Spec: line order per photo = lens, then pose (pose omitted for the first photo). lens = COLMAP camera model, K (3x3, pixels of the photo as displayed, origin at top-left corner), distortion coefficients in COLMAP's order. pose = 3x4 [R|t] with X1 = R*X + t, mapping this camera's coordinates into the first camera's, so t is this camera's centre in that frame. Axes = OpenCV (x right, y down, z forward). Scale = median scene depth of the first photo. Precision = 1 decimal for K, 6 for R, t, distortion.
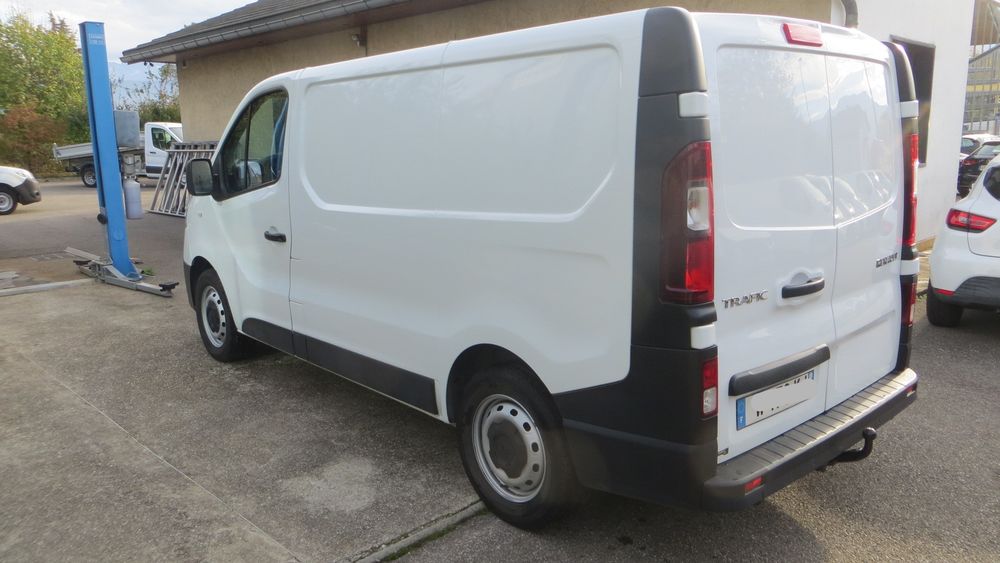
lens RADIAL K [[795.3, 0, 500.0], [0, 795.3, 281.5], [0, 0, 1]] dist [-0.042053, -0.001947]
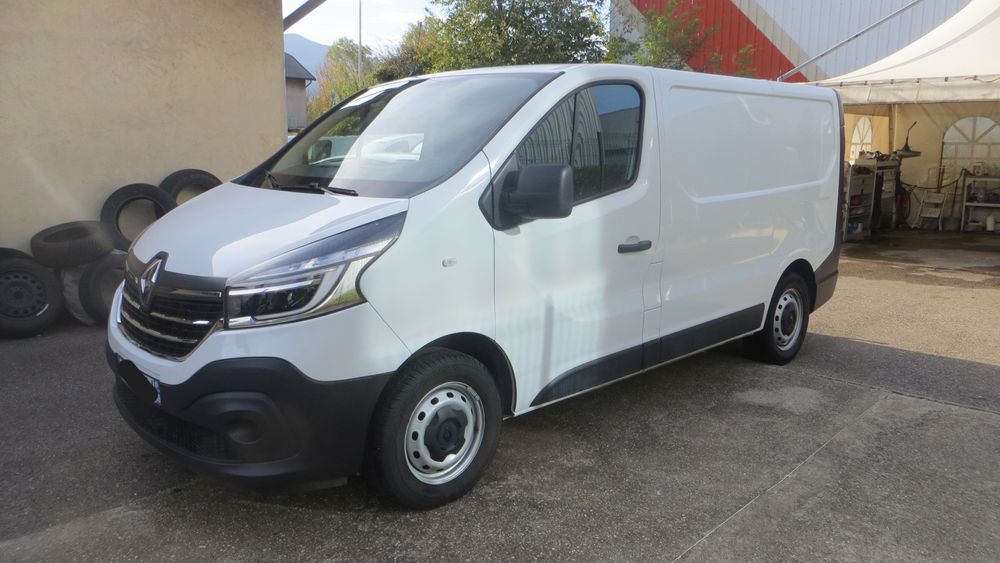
lens RADIAL K [[795.3, 0, 500.0], [0, 795.3, 281.5], [0, 0, 1]] dist [-0.042053, -0.001947]
pose [[-0.067719, -0.167860, 0.983482, -1.371701], [0.188163, 0.965907, 0.177817, -0.244870], [-0.979800, 0.197097, -0.033825, 1.399342]]
